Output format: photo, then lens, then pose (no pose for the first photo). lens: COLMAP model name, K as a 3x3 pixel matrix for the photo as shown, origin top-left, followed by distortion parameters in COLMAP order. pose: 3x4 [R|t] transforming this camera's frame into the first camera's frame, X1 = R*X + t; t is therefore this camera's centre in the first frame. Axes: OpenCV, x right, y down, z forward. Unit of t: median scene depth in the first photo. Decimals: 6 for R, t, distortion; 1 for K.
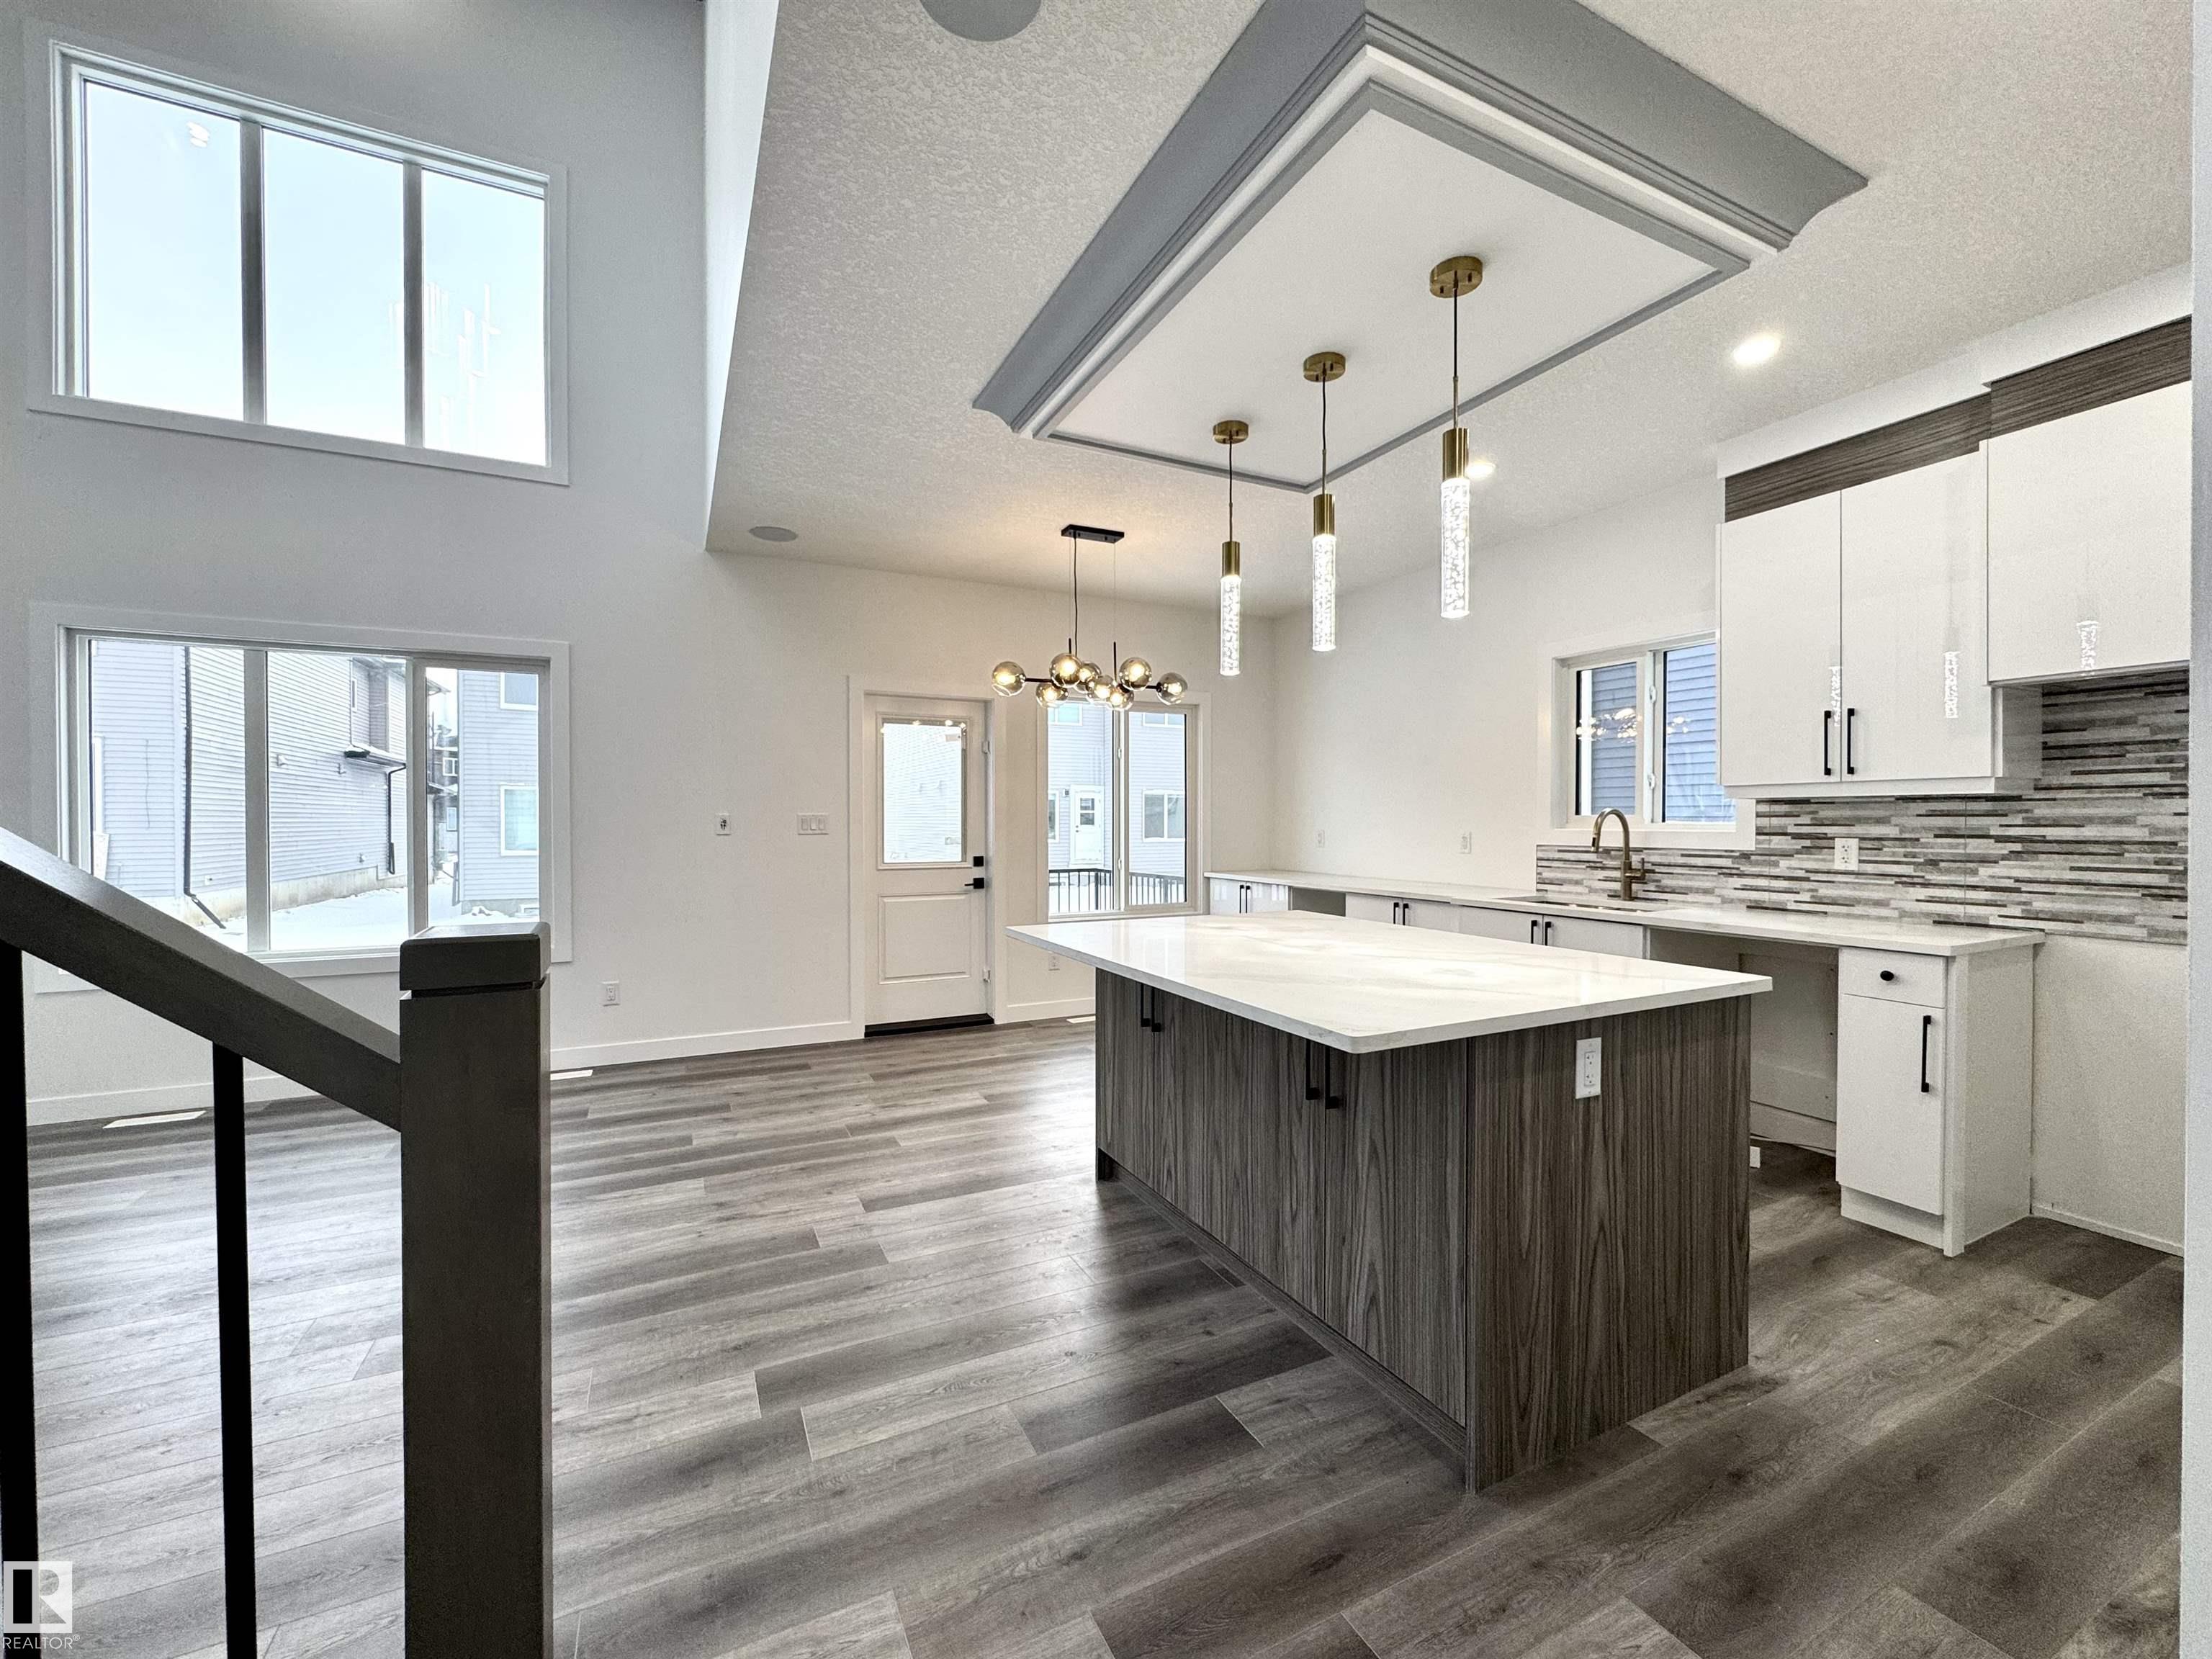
lens RADIAL K [[885.5, 0, 1106.9], [0, 885.5, 826.9], [0, 0, 1]] dist [-0.004383, 0.000909]
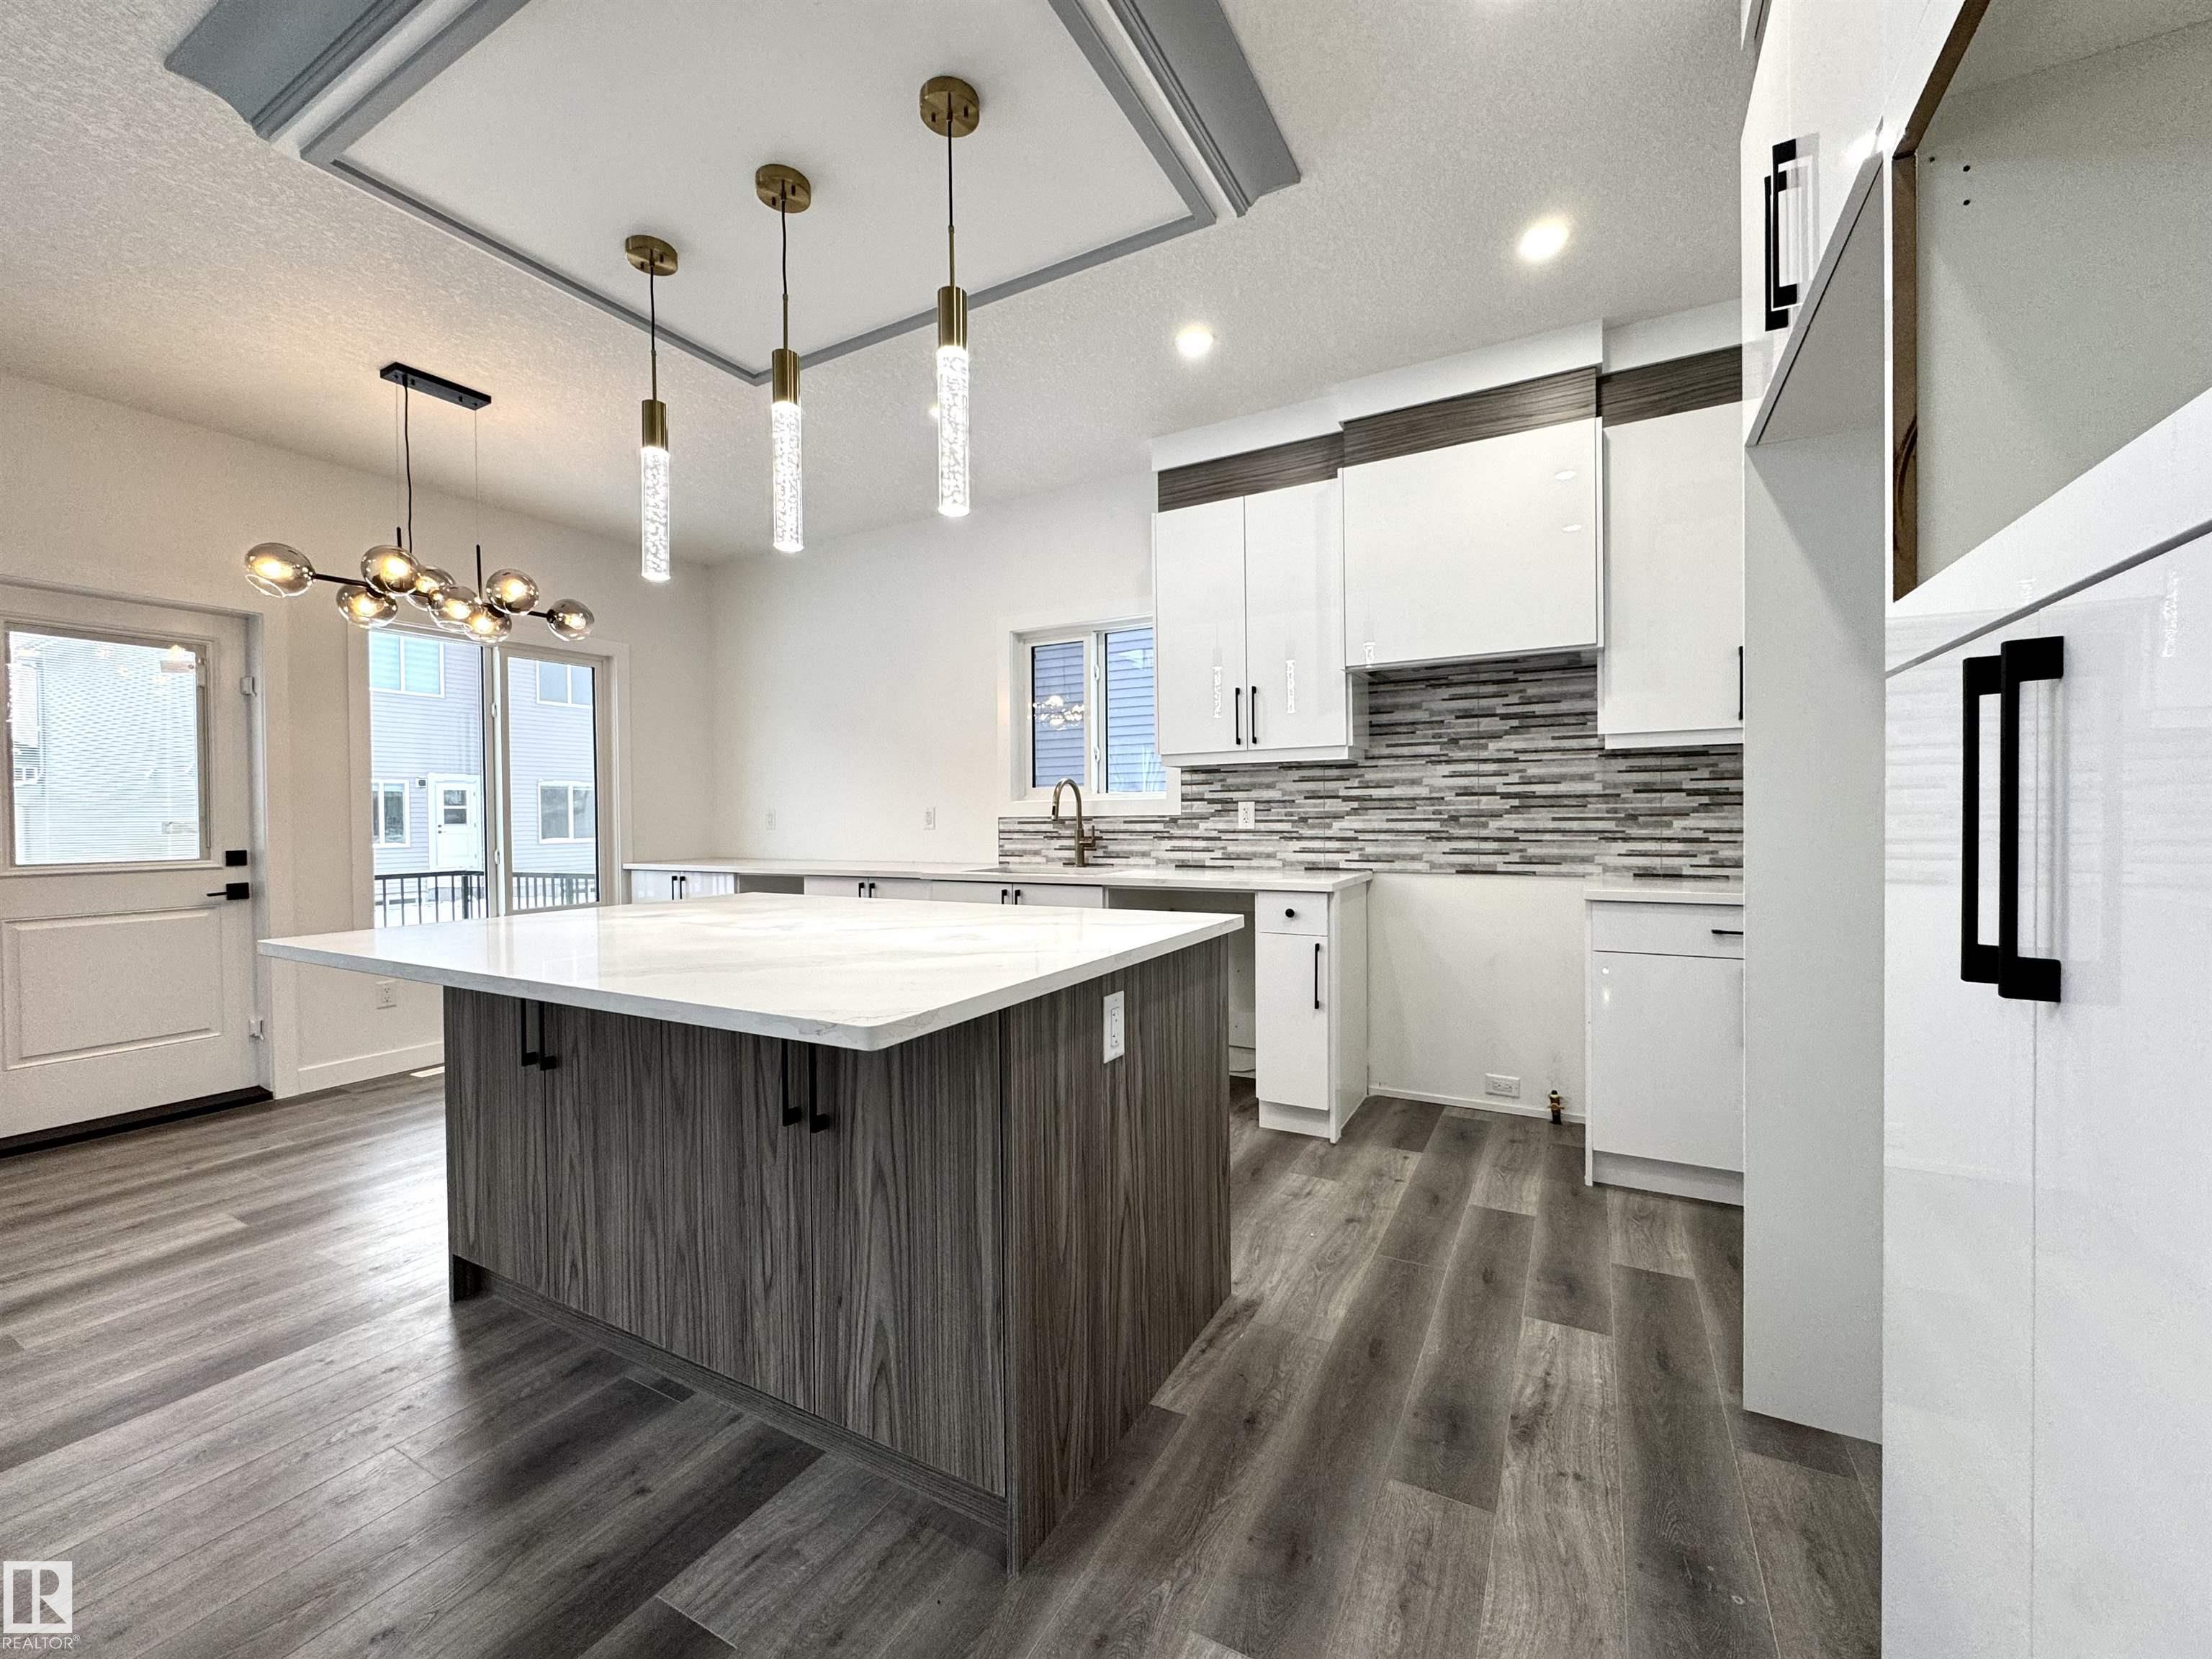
lens RADIAL K [[885.5, 0, 1106.8], [0, 885.5, 827.0], [0, 0, 1]] dist [-0.004383, 0.000909]
pose [[0.819153, -0.015918, 0.573355, 0.017994], [0.015057, 0.999867, 0.006248, 0.038554], [-0.573378, 0.003515, 0.819283, 0.159662]]
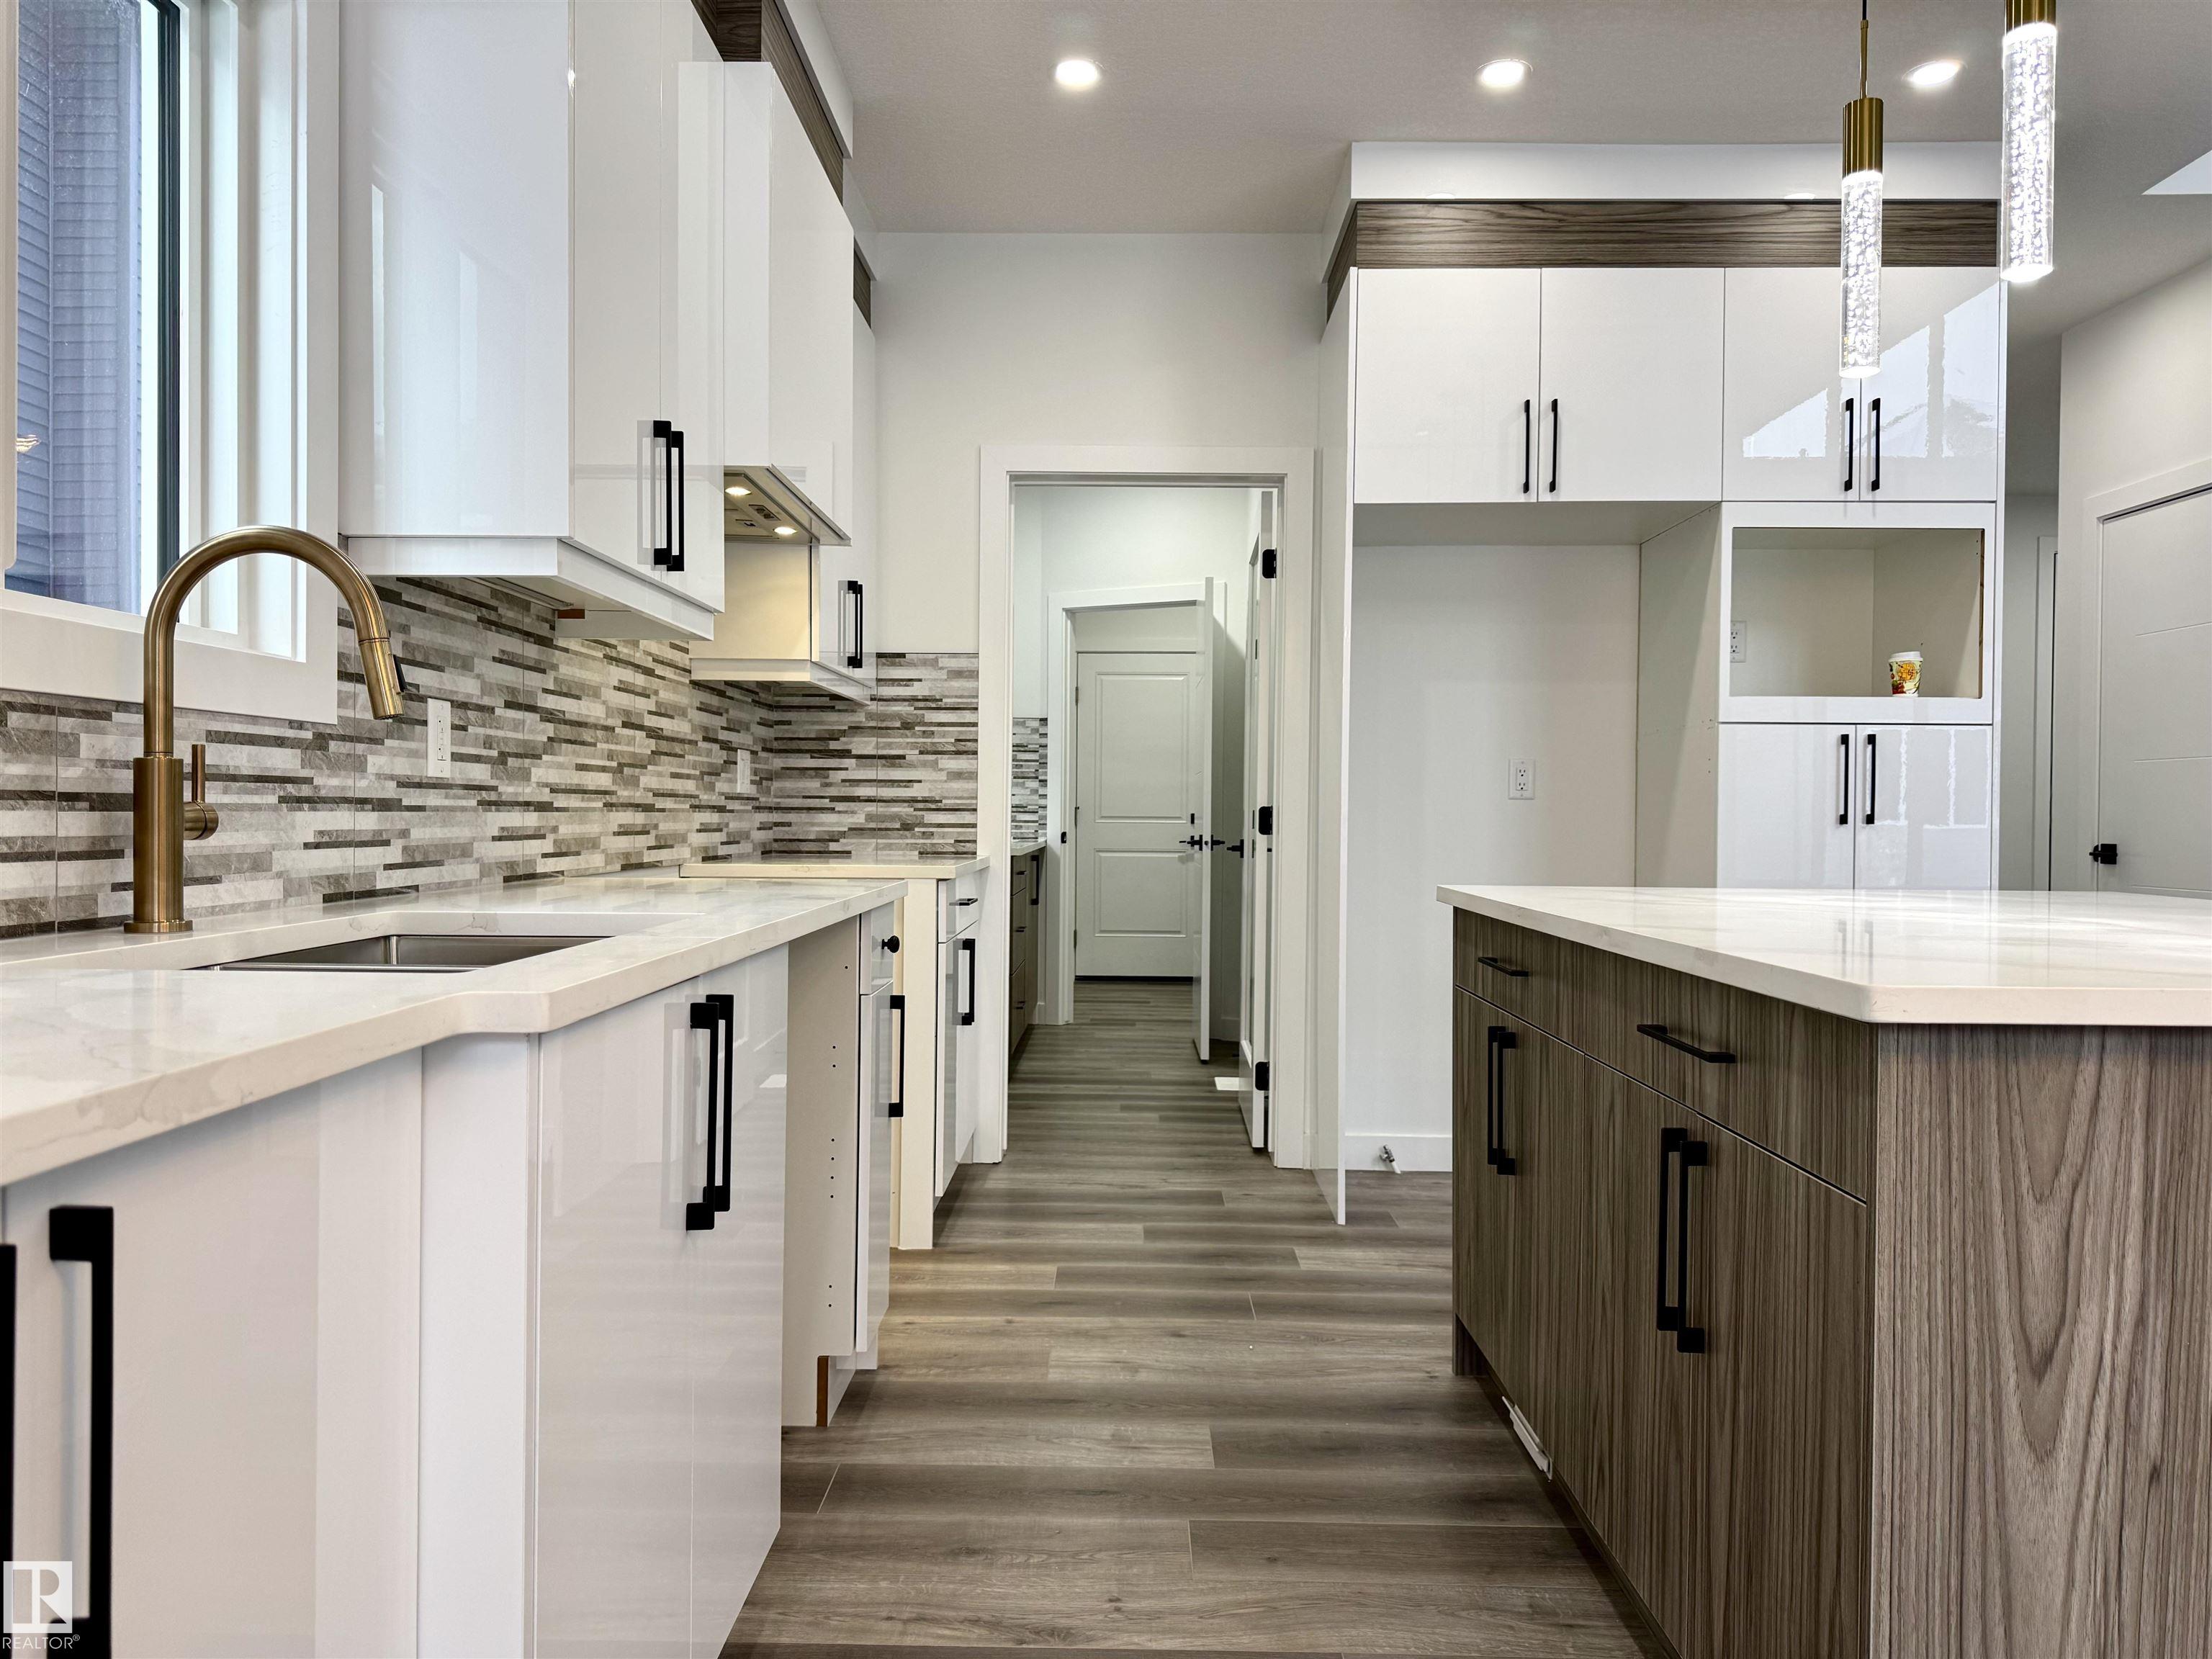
lens RADIAL K [[1526.1, 0, 1089.3], [0, 1526.1, 838.2], [0, 0, 1]] dist [-0.062670, -0.010050]
pose [[-0.884205, -0.011663, 0.466954, 0.257738], [-0.001581, 0.999757, 0.021978, 0.065341], [-0.467097, 0.018695, -0.884009, 1.582386]]
